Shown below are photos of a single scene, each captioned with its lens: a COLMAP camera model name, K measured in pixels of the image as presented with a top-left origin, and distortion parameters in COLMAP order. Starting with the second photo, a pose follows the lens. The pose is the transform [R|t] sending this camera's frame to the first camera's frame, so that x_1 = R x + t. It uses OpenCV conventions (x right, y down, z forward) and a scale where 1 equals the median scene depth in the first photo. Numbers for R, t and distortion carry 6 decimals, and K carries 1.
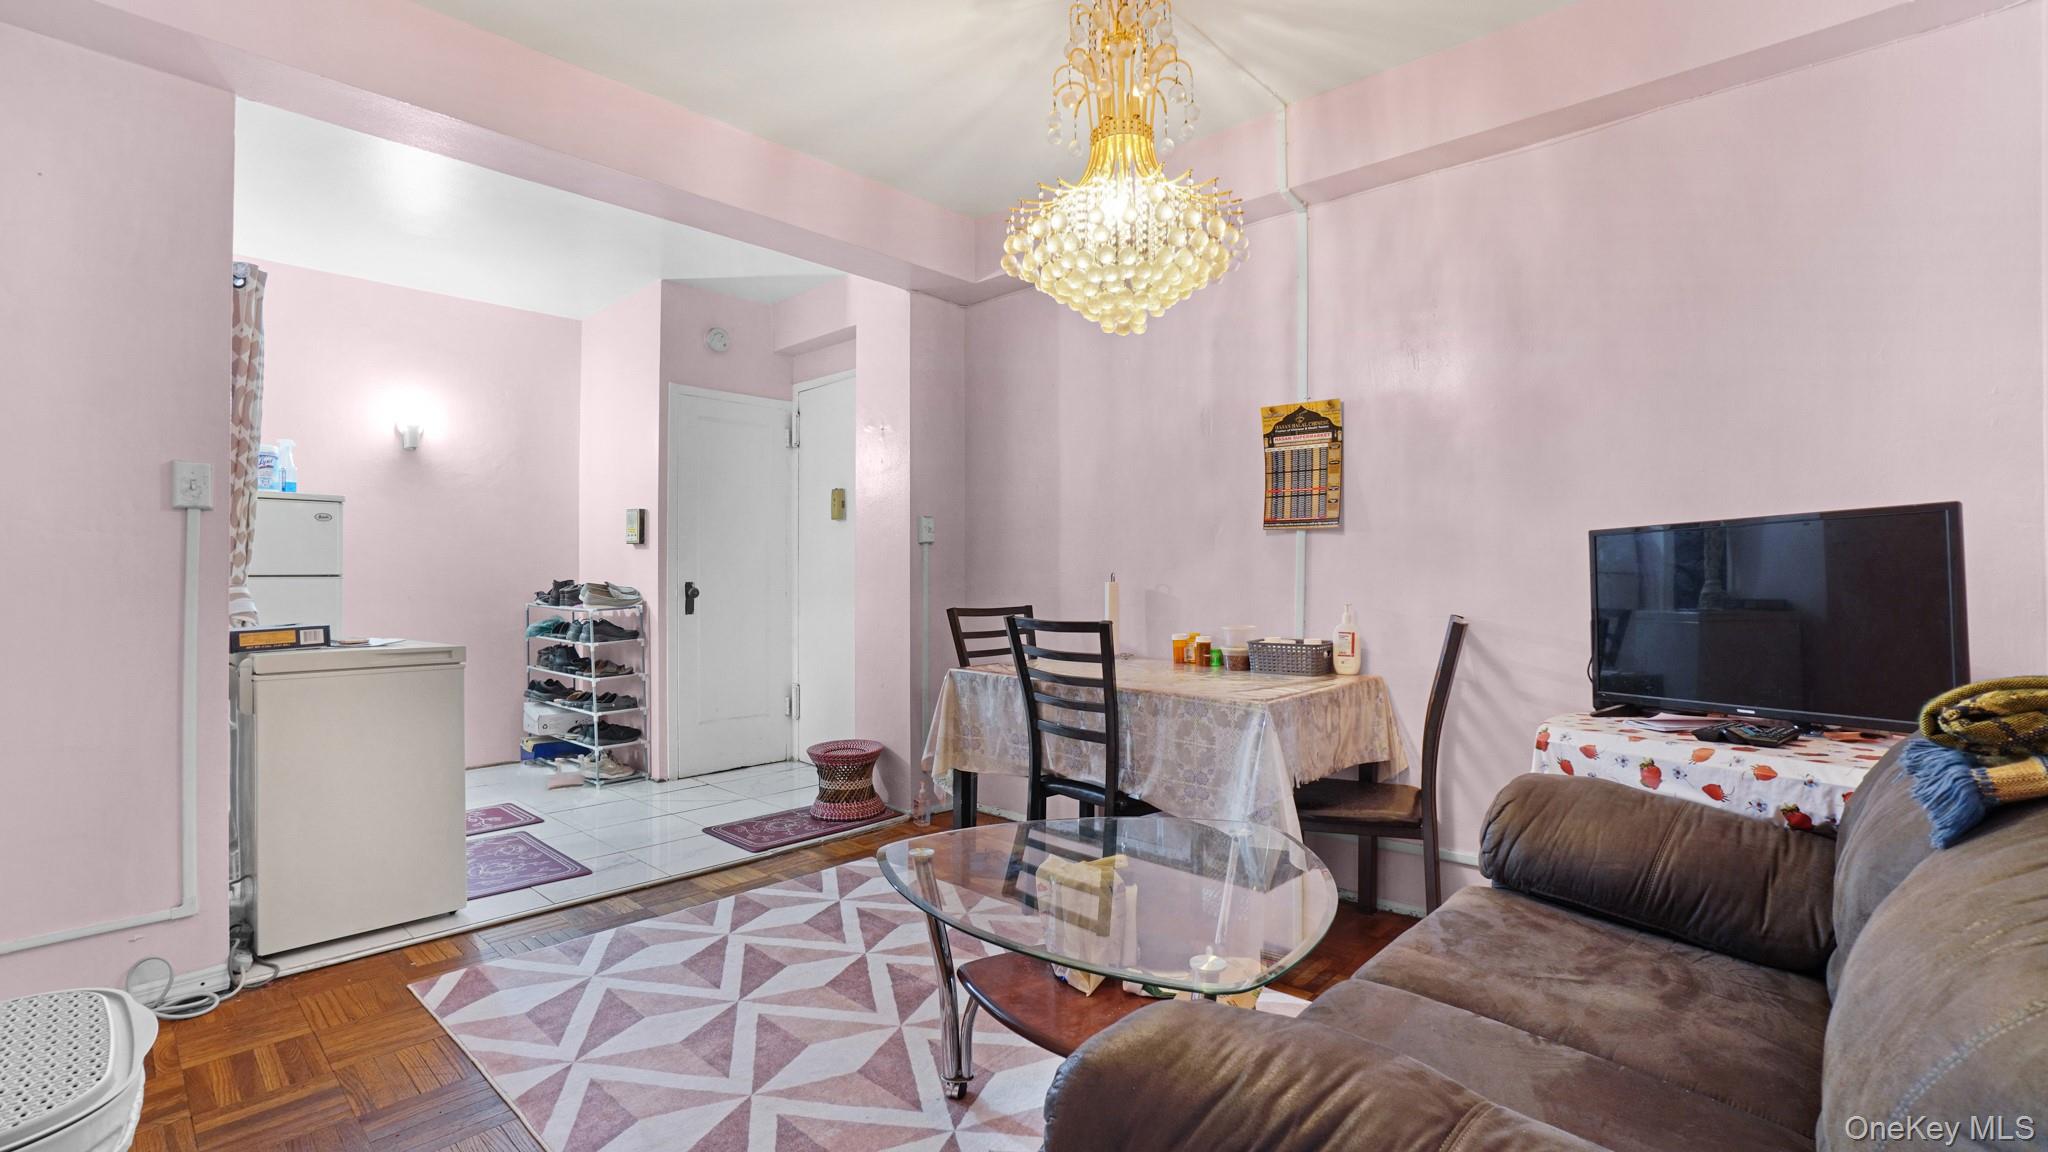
lens RADIAL K [[903.9, 0, 1010.3], [0, 903.9, 567.3], [0, 0, 1]] dist [-0.056983, 0.000391]
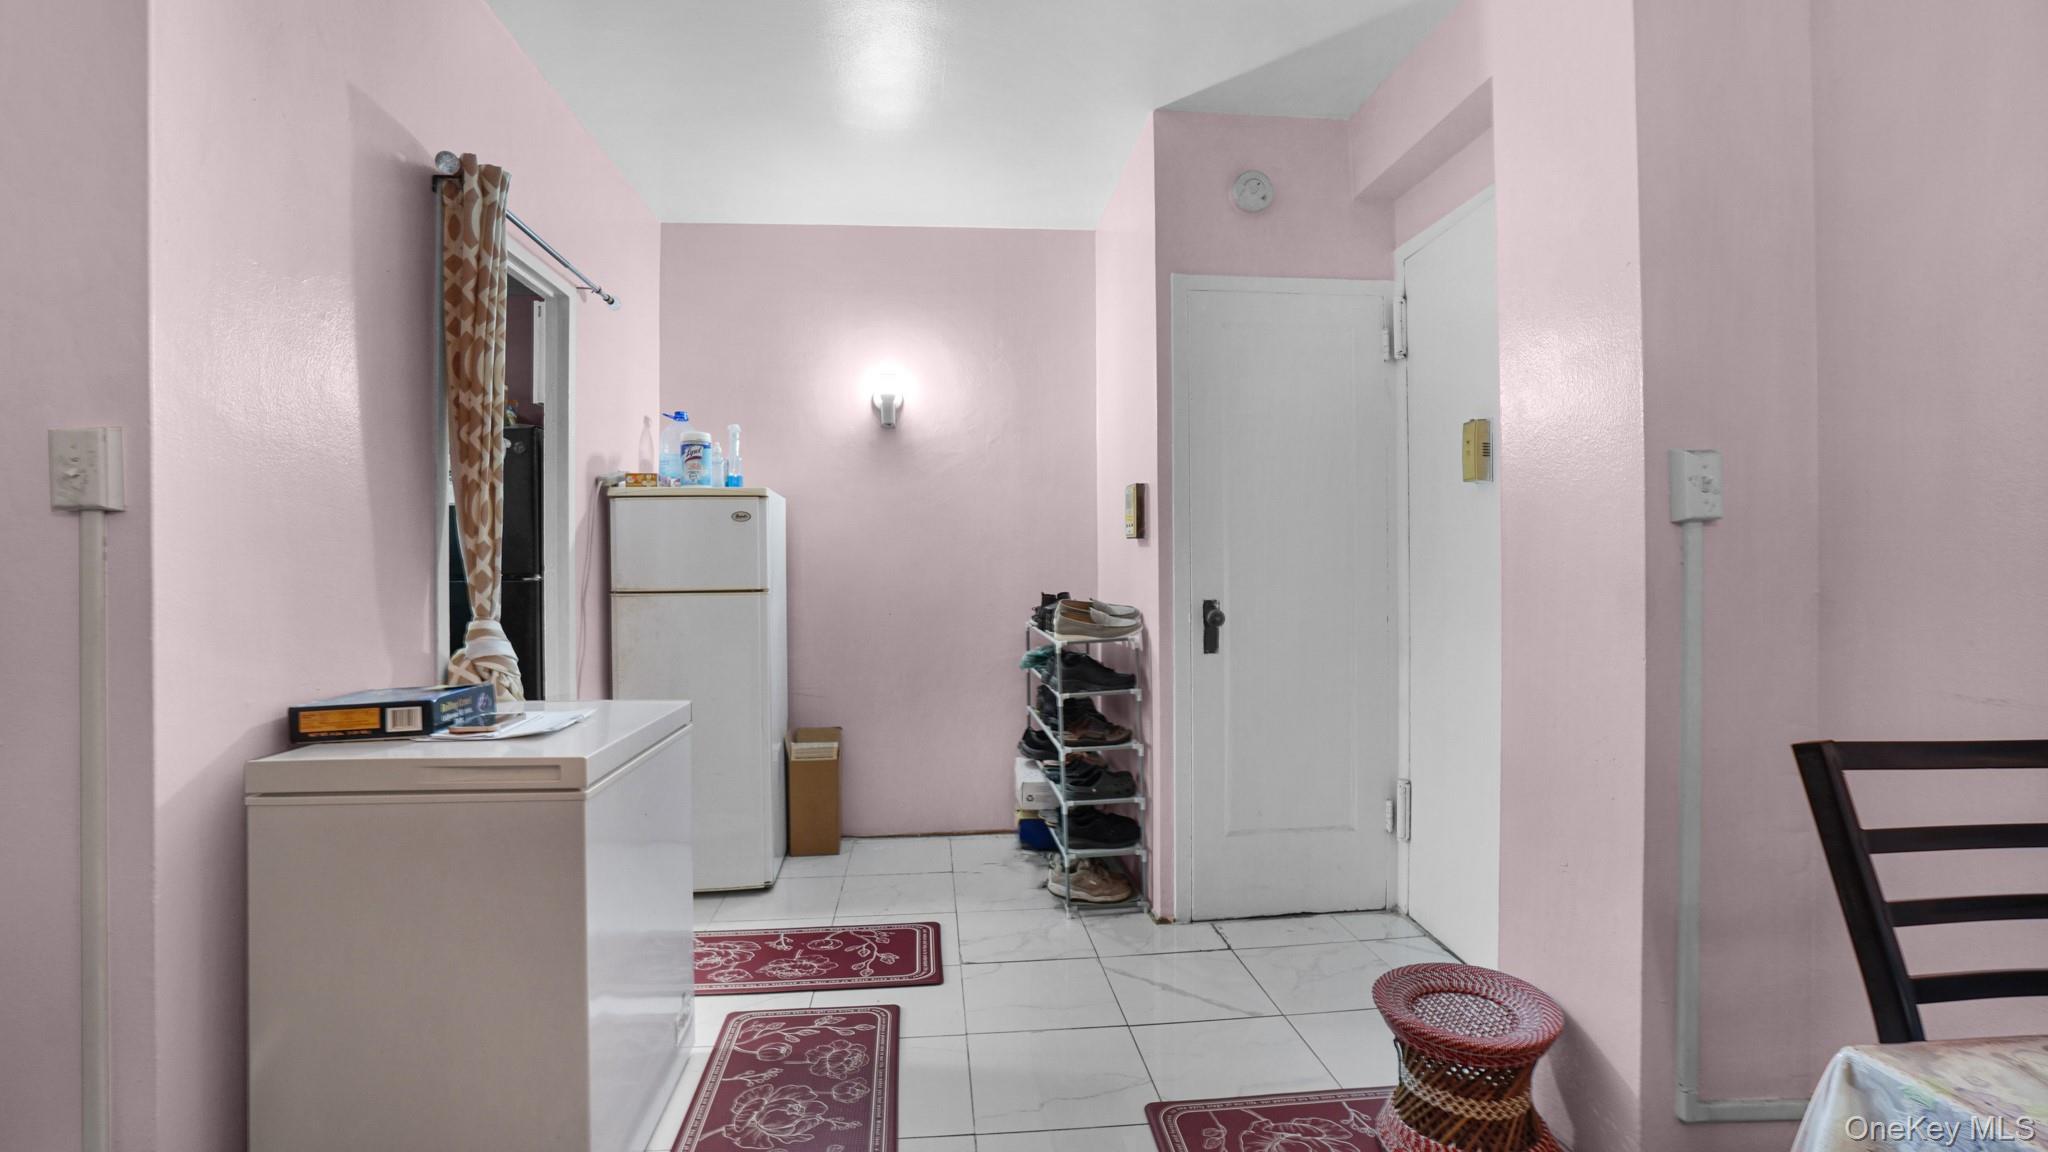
lens RADIAL K [[903.9, 0, 1010.3], [0, 903.9, 567.3], [0, 0, 1]] dist [-0.056983, 0.000391]
pose [[0.747289, -0.003855, -0.664488, -0.056751], [0.013447, 0.999866, 0.009321, -0.012877], [0.664363, -0.015901, 0.747241, 0.465032]]
